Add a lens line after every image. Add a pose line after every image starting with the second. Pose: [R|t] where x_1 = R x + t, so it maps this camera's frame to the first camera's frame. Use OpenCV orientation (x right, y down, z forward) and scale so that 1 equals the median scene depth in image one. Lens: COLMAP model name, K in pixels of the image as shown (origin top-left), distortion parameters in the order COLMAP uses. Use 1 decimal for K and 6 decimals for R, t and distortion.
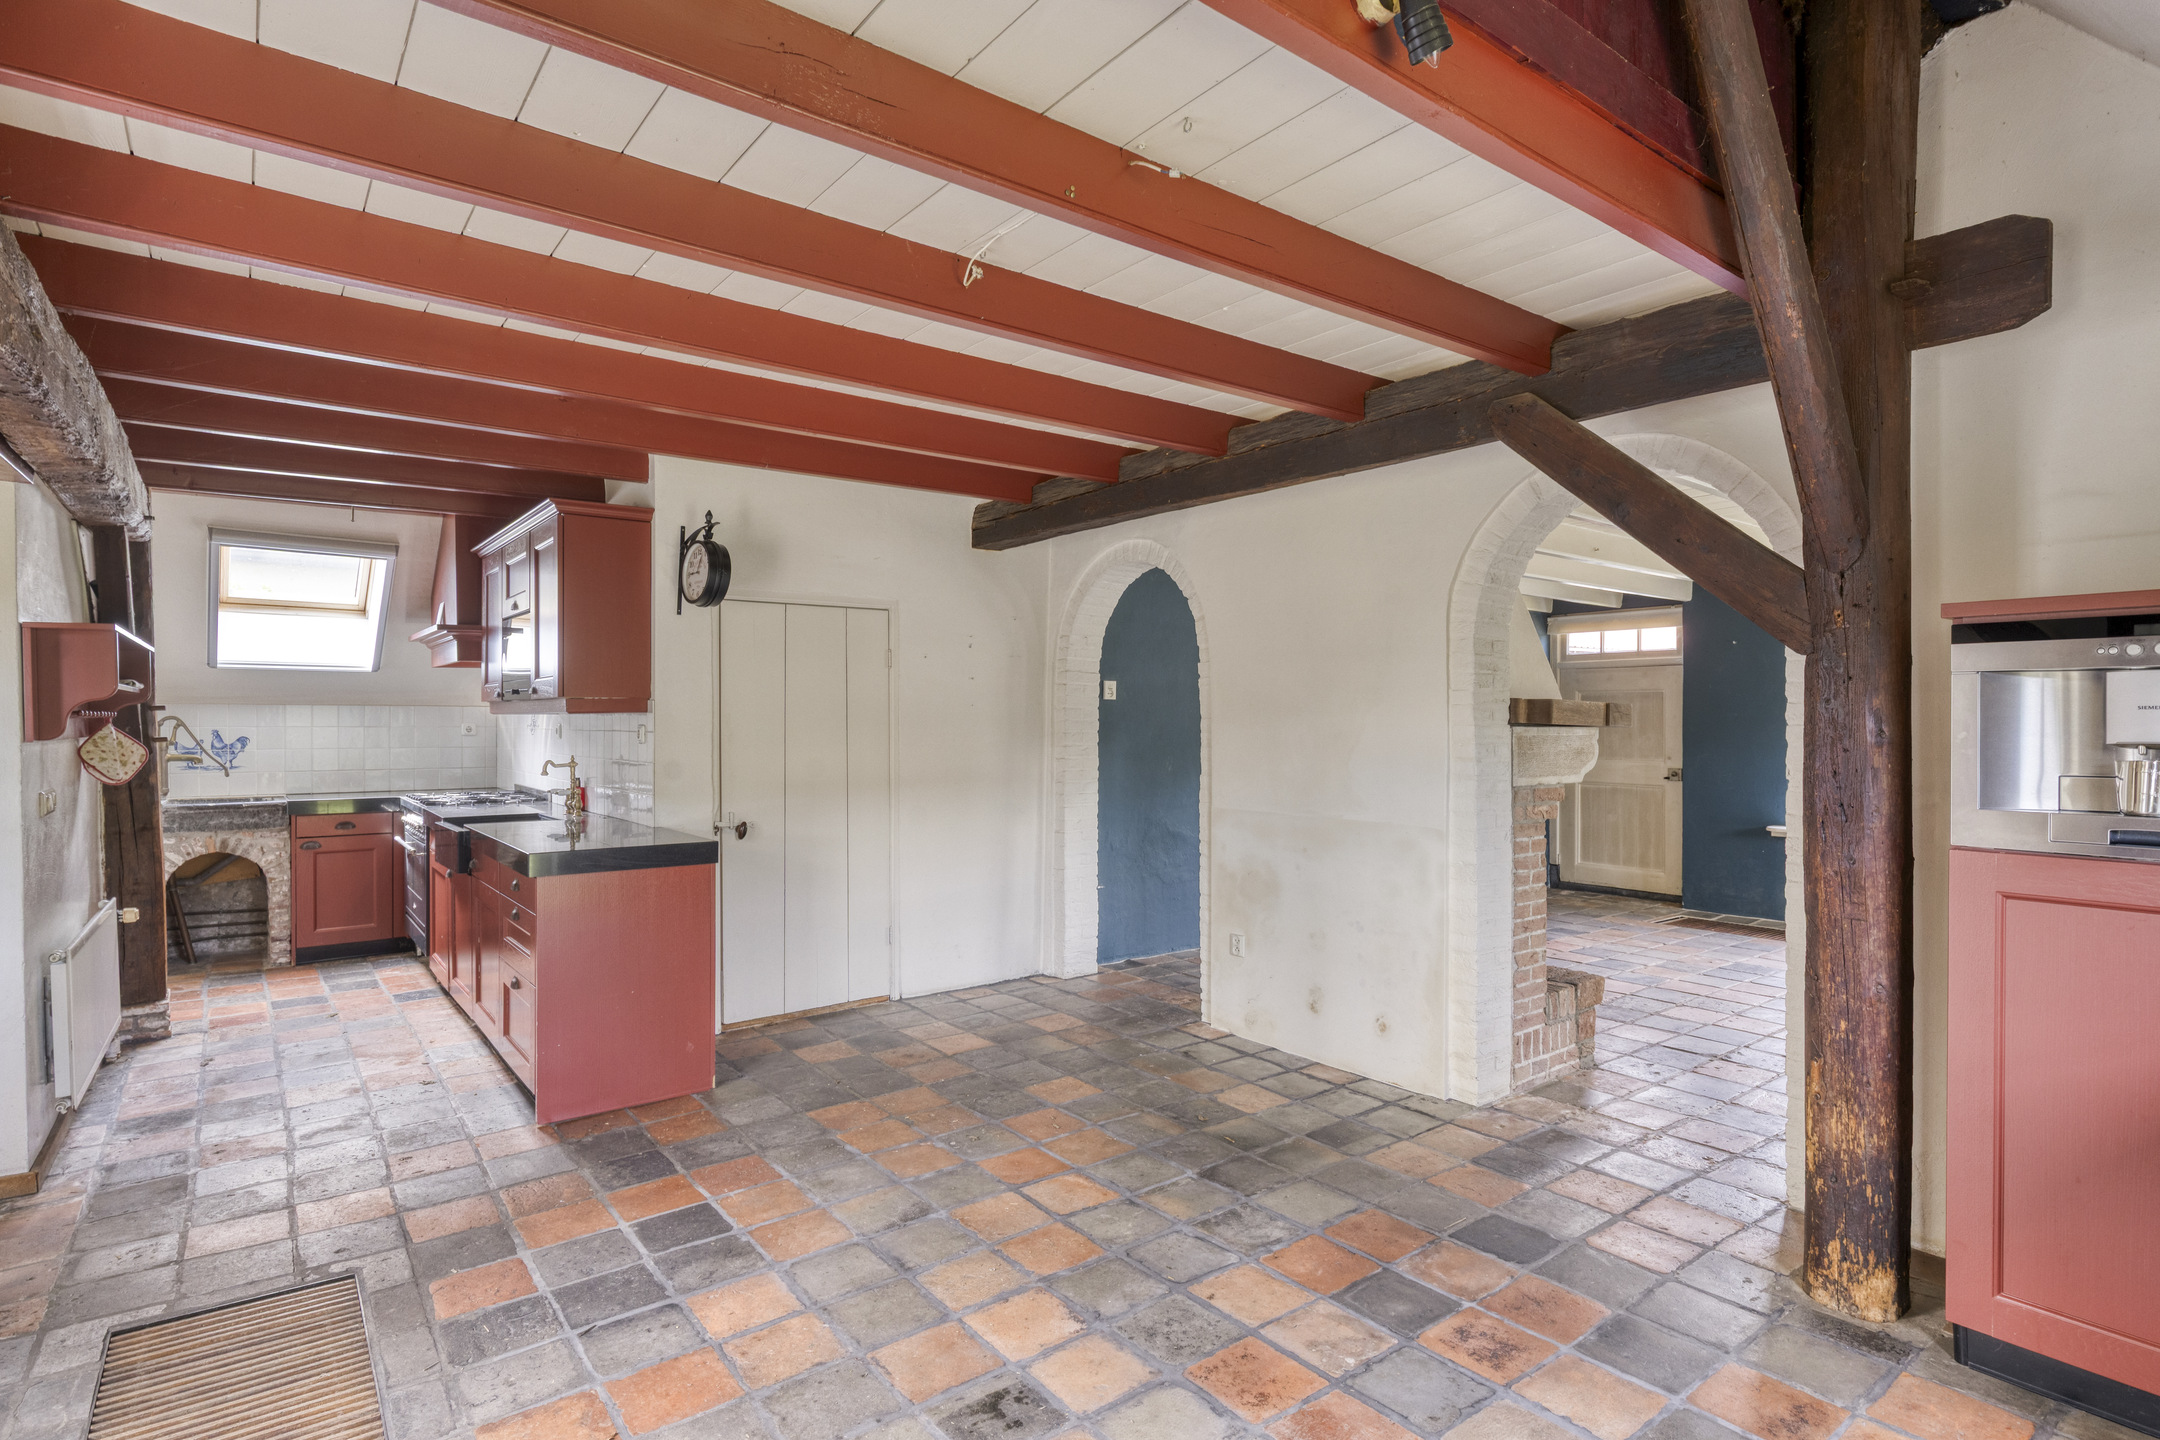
lens RADIAL K [[1094.7, 0, 1084.8], [0, 1094.7, 751.4], [0, 0, 1]] dist [0.000870, -0.000432]
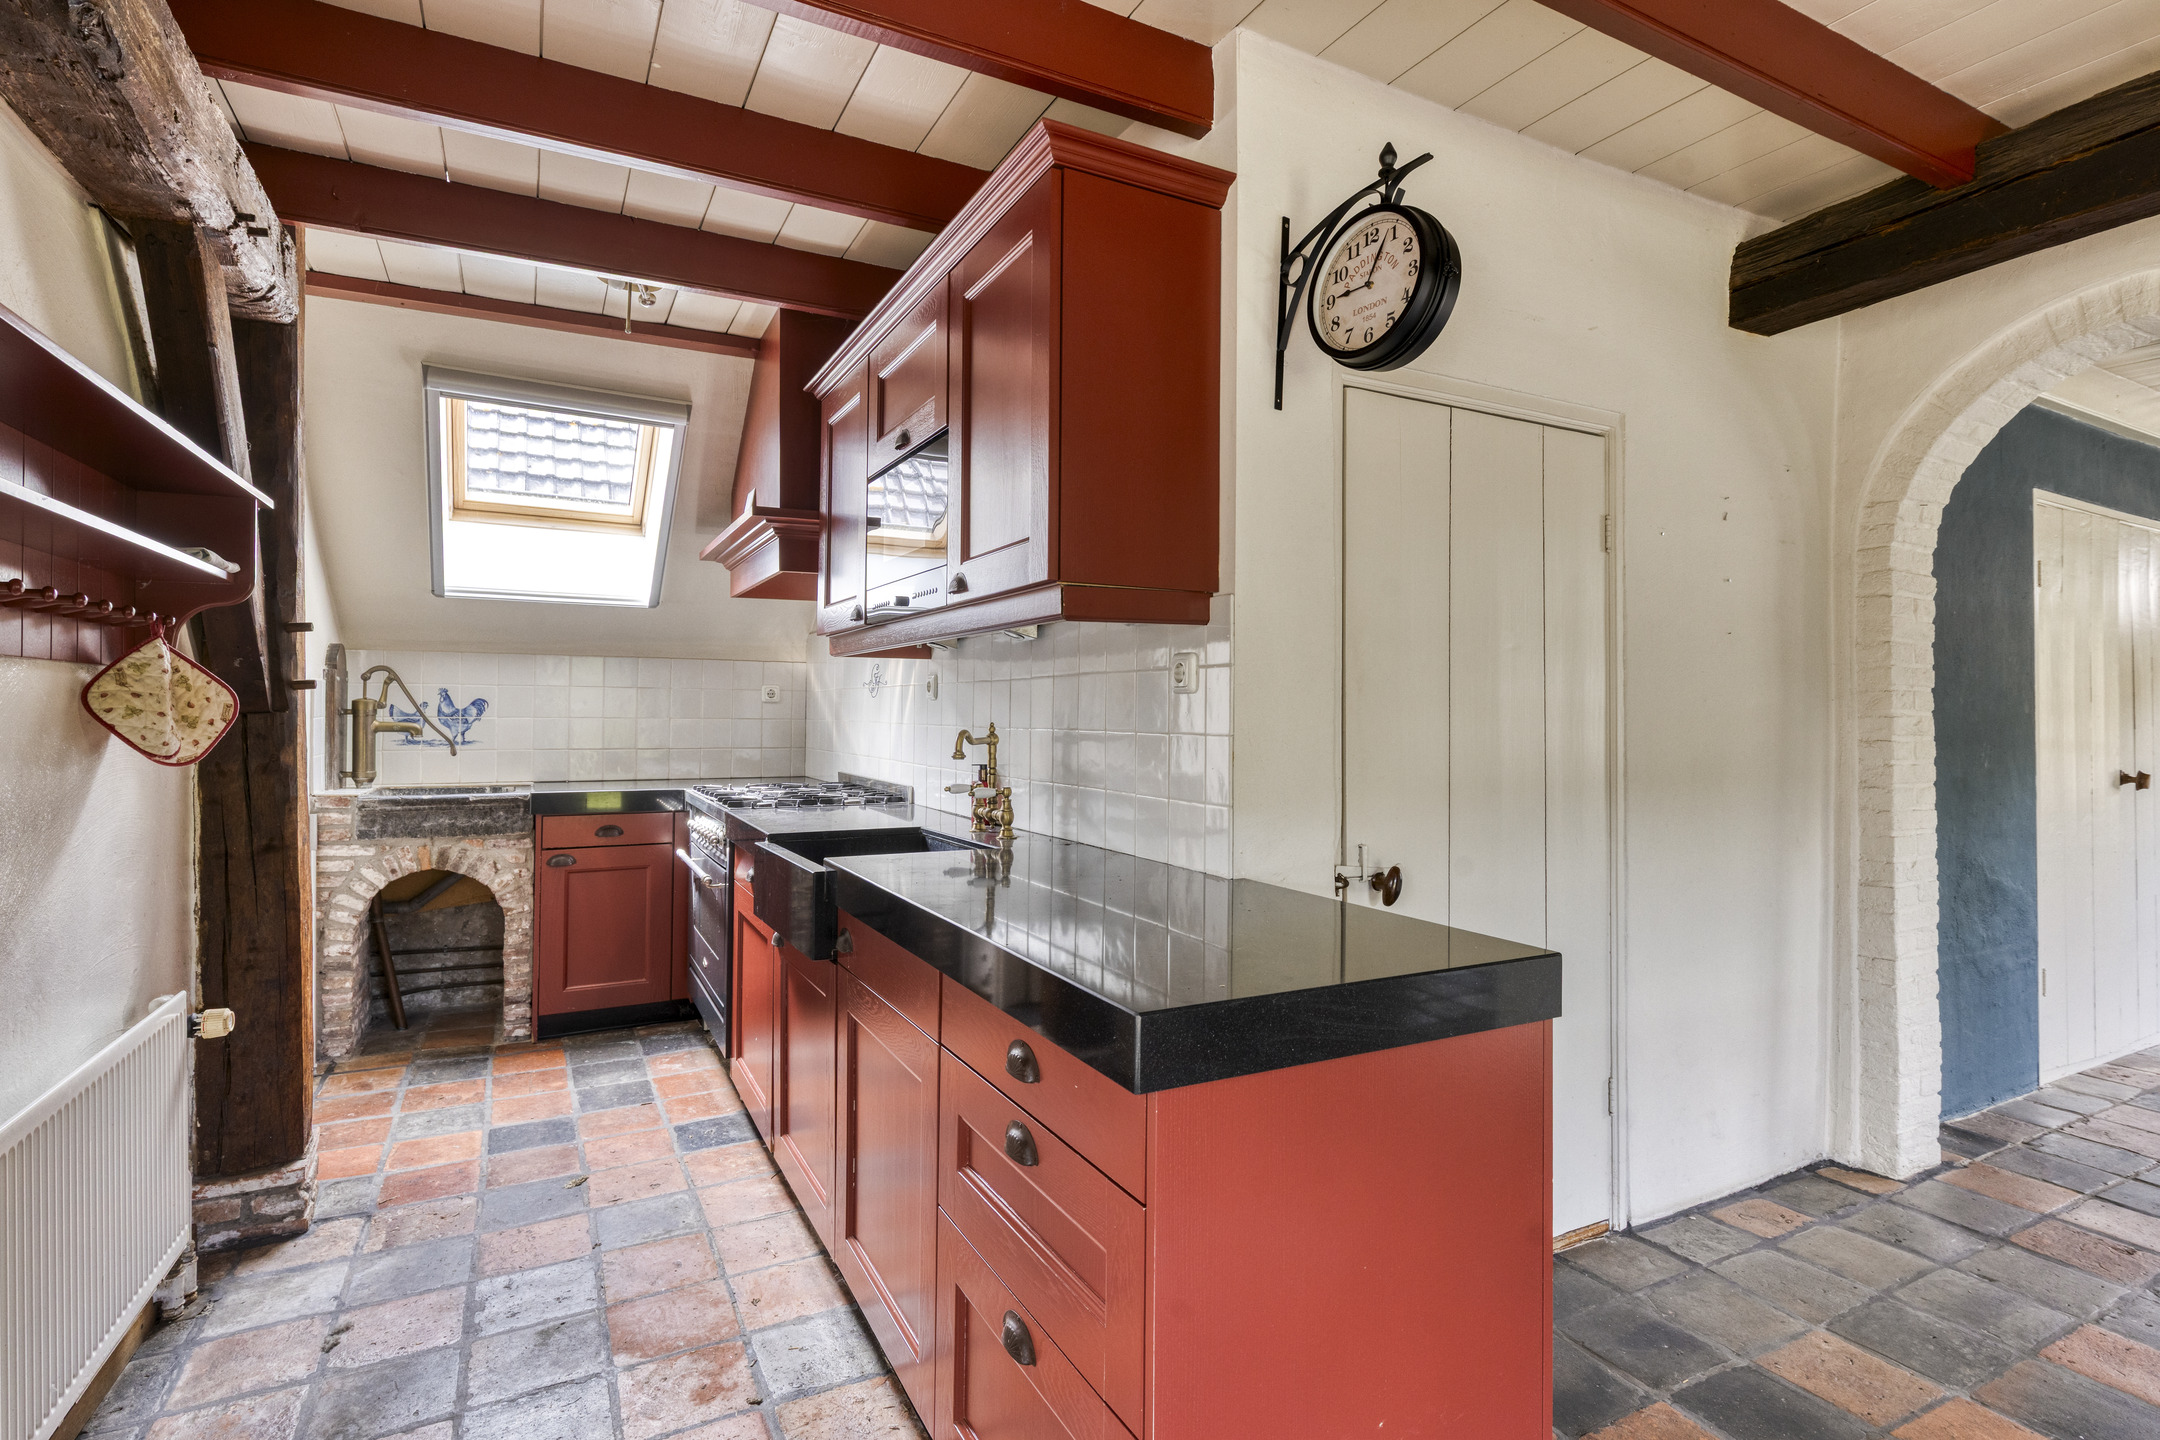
lens RADIAL K [[1066.4, 0, 1090.7], [0, 1066.4, 722.7], [0, 0, 1]] dist [0.001301, 0.000574]
pose [[0.984459, 0.007341, -0.175459, -0.286622], [-0.010762, 0.999770, -0.018558, 0.010974], [0.175283, 0.020158, 0.984312, 0.430748]]
